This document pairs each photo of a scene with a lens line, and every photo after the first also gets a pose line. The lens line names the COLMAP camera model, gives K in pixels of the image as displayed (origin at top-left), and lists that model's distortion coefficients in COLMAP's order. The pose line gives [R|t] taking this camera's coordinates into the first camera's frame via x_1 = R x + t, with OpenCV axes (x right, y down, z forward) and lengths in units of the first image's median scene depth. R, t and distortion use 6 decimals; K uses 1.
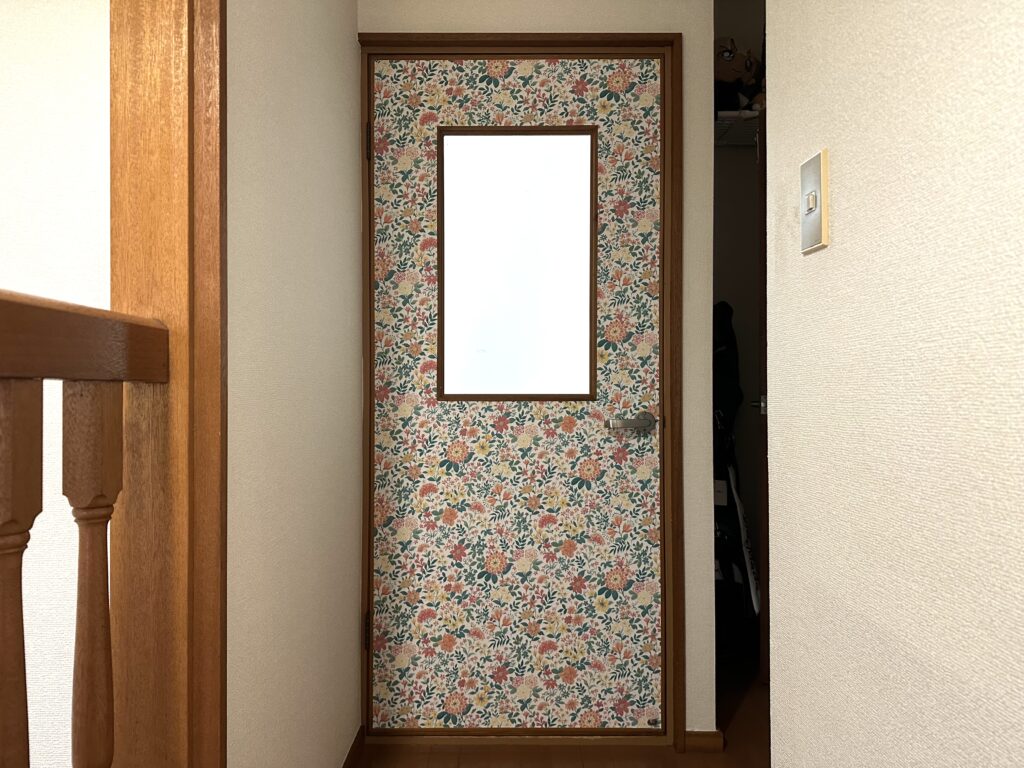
lens RADIAL K [[707.3, 0, 503.9], [0, 707.3, 385.6], [0, 0, 1]] dist [-0.000895, -0.001919]
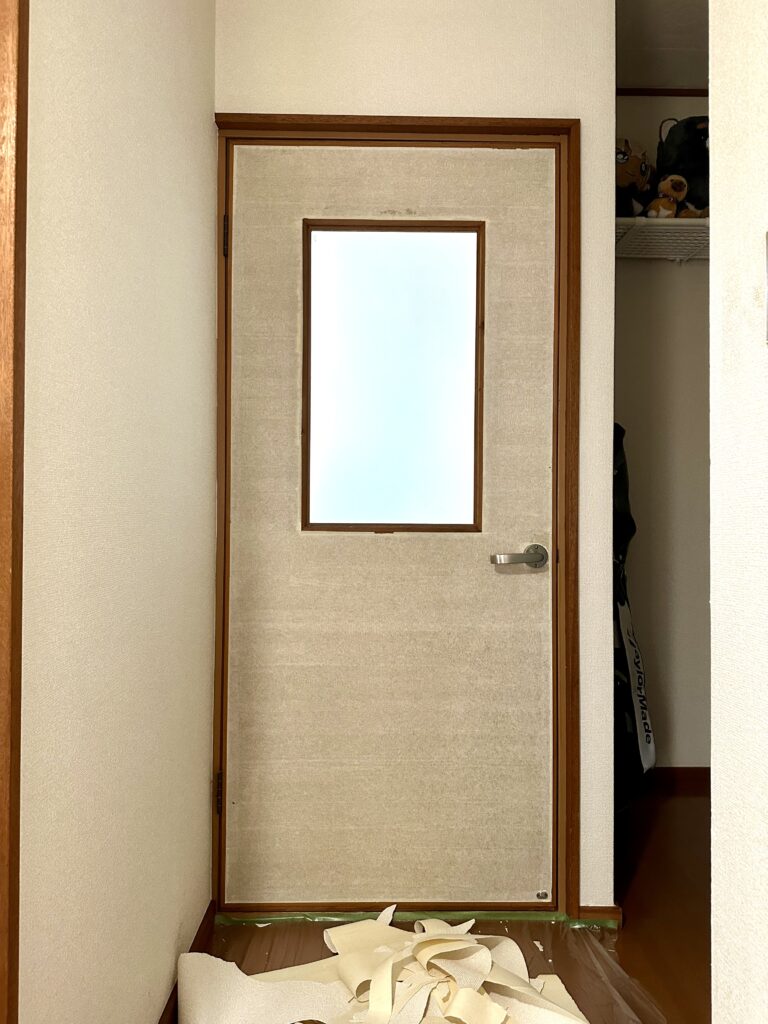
lens RADIAL K [[709.2, 0, 384.0], [0, 709.2, 512.0], [0, 0, 1]] dist [-0.001758, -0.002335]
pose [[0.999799, 0.007587, 0.018542, -0.015766], [-0.007469, 0.999951, -0.006463, 0.006645], [-0.018590, 0.006324, 0.999807, 0.232168]]
